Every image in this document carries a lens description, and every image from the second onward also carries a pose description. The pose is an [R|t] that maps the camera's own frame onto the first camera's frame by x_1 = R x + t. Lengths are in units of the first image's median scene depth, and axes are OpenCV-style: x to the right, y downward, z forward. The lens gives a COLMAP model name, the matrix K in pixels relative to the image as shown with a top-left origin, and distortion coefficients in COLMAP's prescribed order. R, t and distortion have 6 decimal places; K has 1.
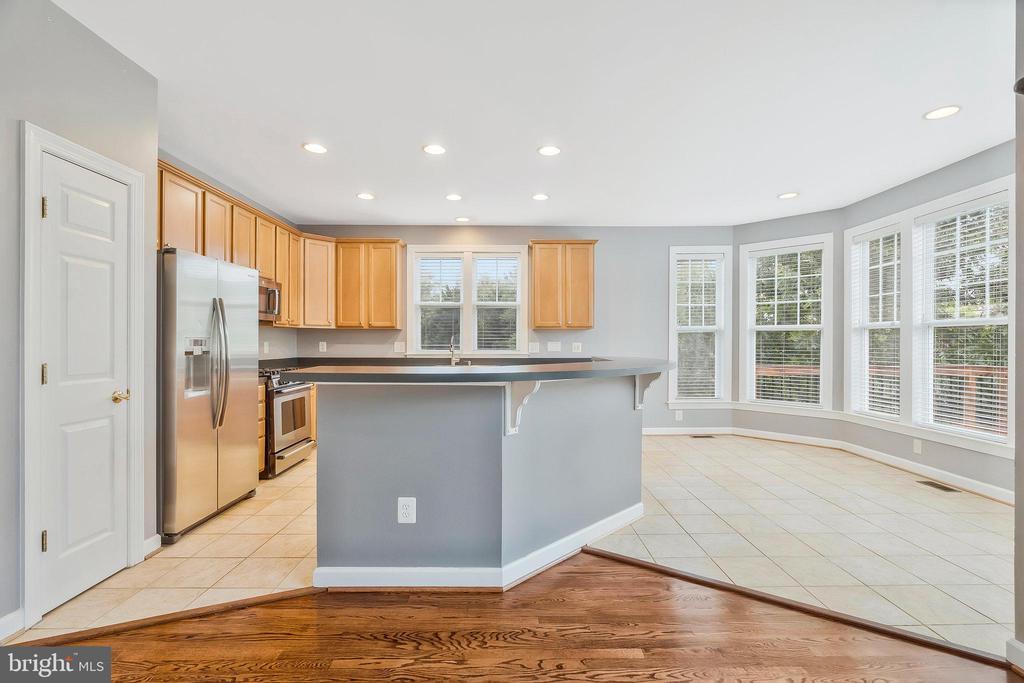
lens RADIAL K [[472.7, 0, 510.5], [0, 472.7, 342.2], [0, 0, 1]] dist [-0.009096, 0.000920]
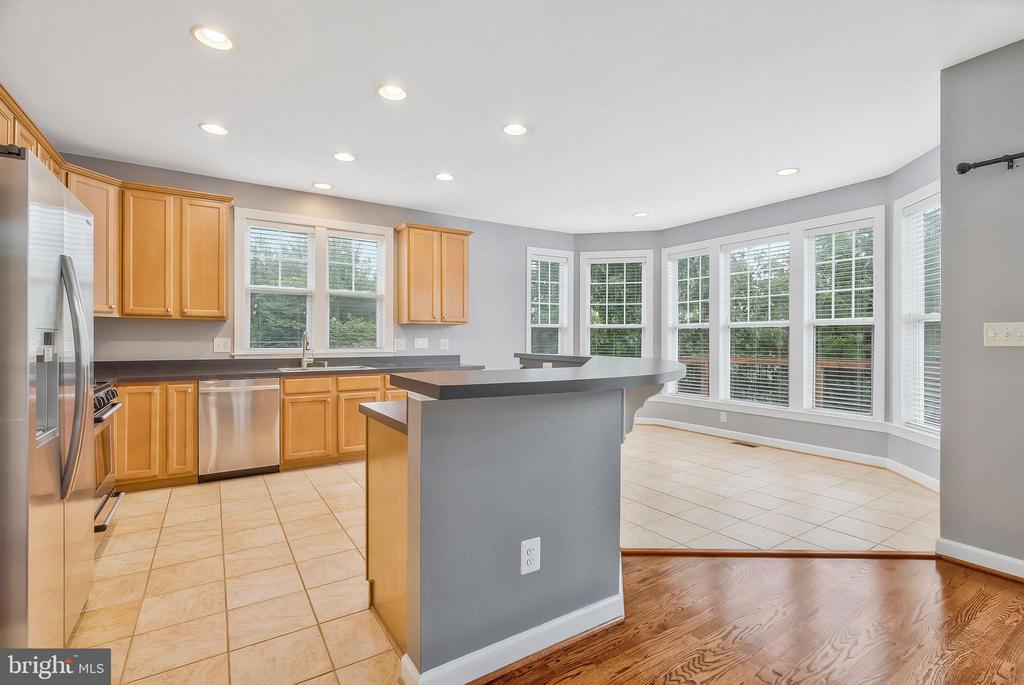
lens RADIAL K [[472.7, 0, 514.1], [0, 472.7, 340.0], [0, 0, 1]] dist [-0.009096, 0.000920]
pose [[0.839016, -0.000515, 0.544107, -0.267038], [-0.000662, 0.999998, 0.001968, 0.001002], [-0.544107, -0.002012, 0.839014, 0.149100]]
